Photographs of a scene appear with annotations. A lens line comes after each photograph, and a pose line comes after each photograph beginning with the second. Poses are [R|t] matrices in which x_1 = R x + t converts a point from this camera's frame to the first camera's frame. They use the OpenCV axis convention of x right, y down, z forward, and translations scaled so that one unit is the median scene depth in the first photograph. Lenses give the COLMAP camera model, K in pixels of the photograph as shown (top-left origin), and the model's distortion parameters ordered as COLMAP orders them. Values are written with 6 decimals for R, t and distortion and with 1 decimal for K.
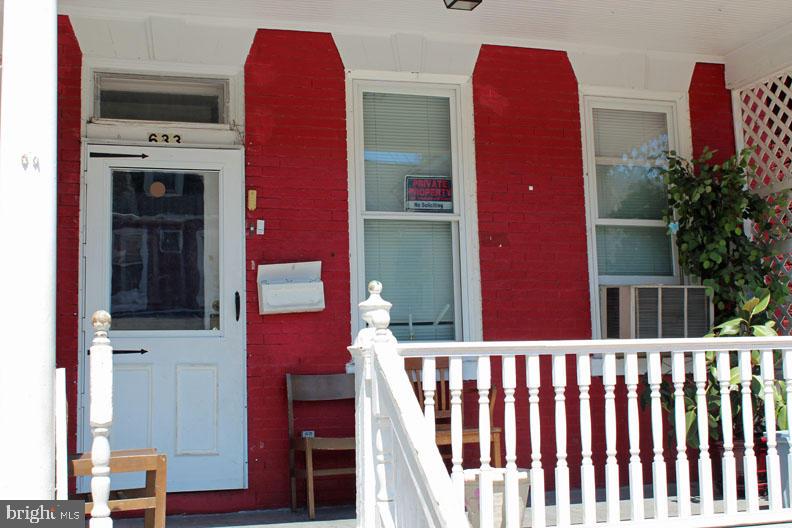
lens RADIAL K [[1133.7, 0, 396.0], [0, 1133.7, 264.0], [0, 0, 1]] dist [-0.048876, 0.011073]
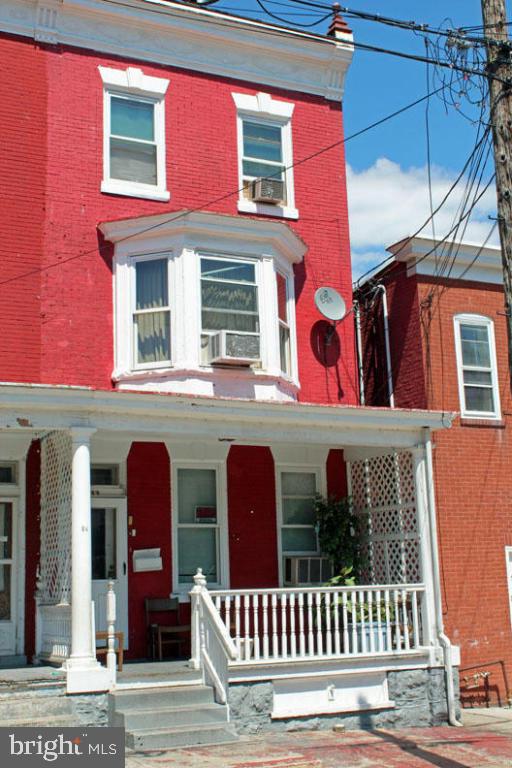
lens RADIAL K [[1099.3, 0, 256.0], [0, 1099.3, 384.0], [0, 0, 1]] dist [-0.048876, 0.011073]
pose [[0.989631, 0.028199, 0.140838, -0.195291], [-0.017390, 0.996849, -0.077391, -0.163122], [-0.142577, 0.074139, 0.987003, -1.211924]]
